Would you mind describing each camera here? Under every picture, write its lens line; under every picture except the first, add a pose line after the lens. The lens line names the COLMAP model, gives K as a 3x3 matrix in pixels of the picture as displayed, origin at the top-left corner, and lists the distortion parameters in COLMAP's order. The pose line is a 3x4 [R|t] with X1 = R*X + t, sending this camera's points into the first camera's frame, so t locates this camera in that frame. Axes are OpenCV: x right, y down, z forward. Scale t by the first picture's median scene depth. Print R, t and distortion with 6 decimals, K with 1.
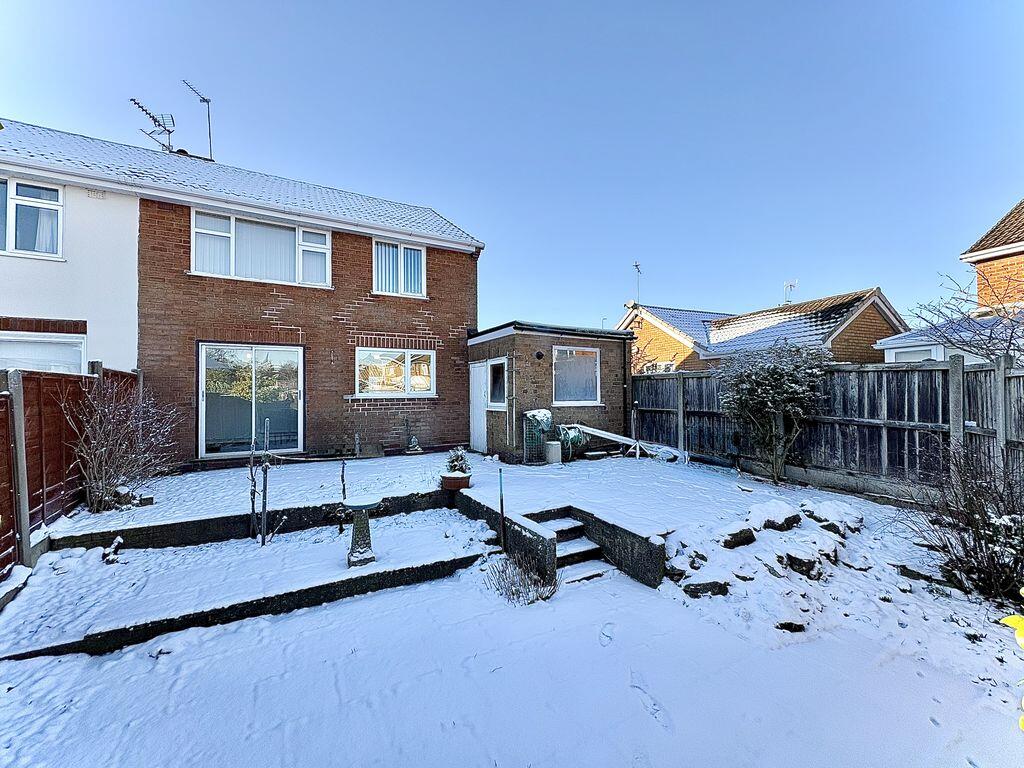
lens RADIAL K [[407.1, 0, 511.1], [0, 407.1, 386.2], [0, 0, 1]] dist [0.000041, 0.000199]
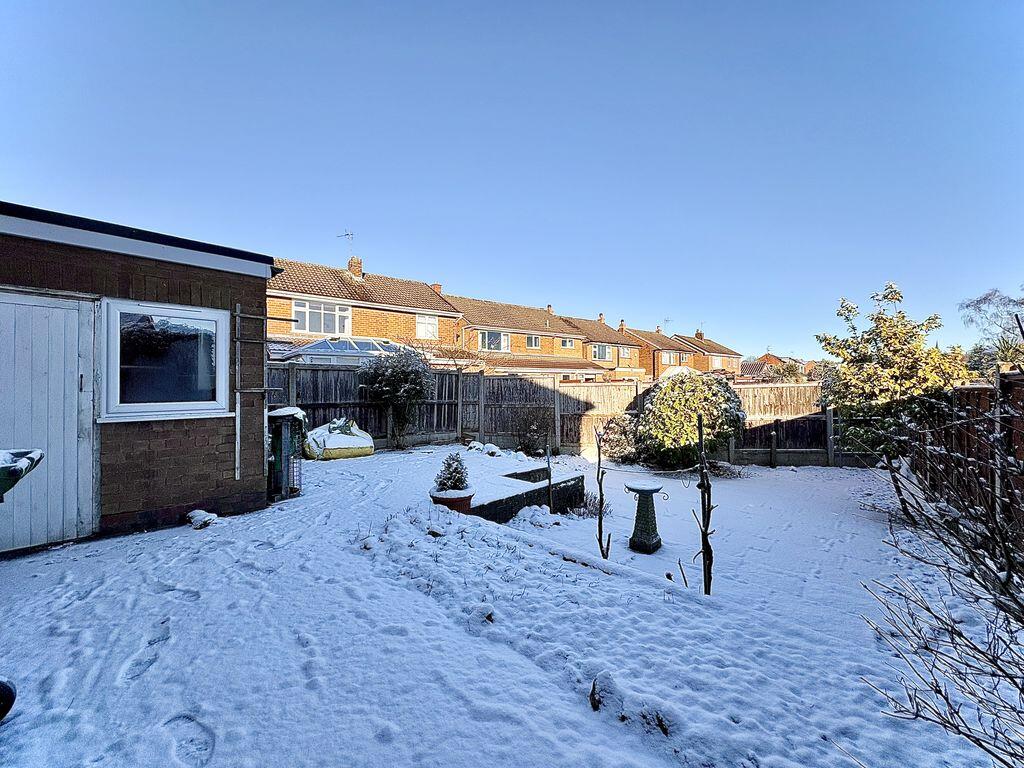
lens RADIAL K [[407.1, 0, 510.2], [0, 407.1, 387.5], [0, 0, 1]] dist [0.000041, 0.000199]
pose [[-0.305901, 0.006597, 0.952040, -0.983090], [-0.004564, 0.999954, -0.008396, 0.042176], [-0.952052, -0.006913, -0.305857, 1.311999]]
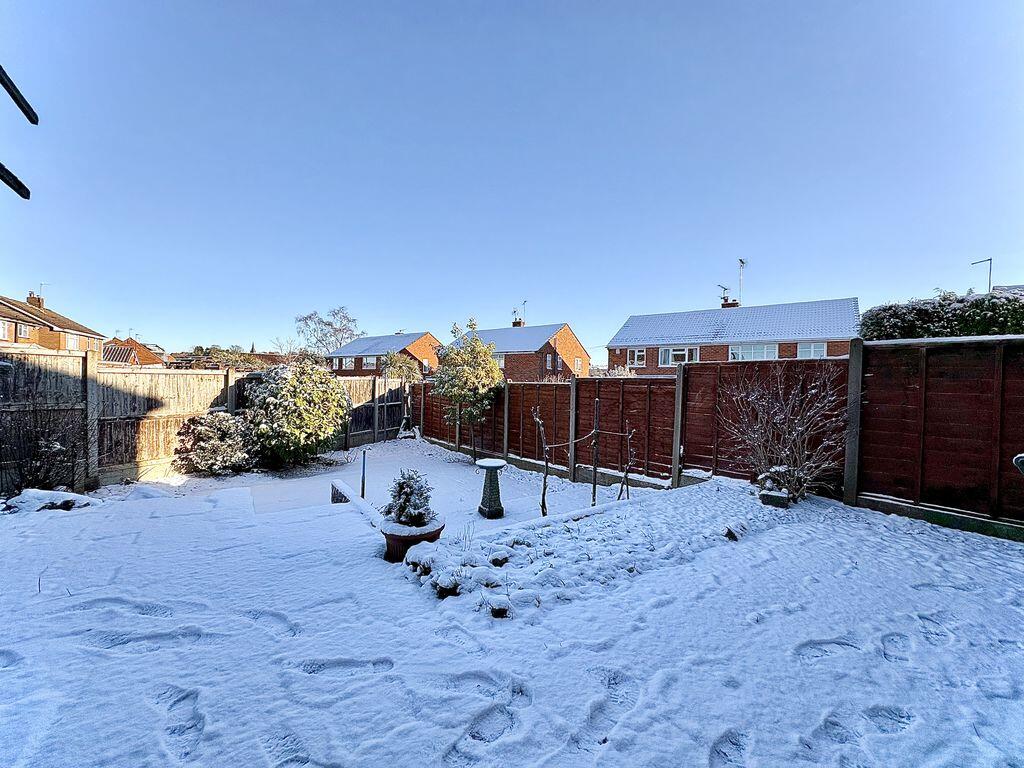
lens RADIAL K [[407.1, 0, 511.5], [0, 407.1, 383.0], [0, 0, 1]] dist [0.000041, 0.000199]
pose [[-0.992626, -0.012789, -0.120545, -0.520361], [-0.011664, 0.999882, -0.010031, 0.045265], [0.120659, -0.008551, -0.992657, 1.596891]]
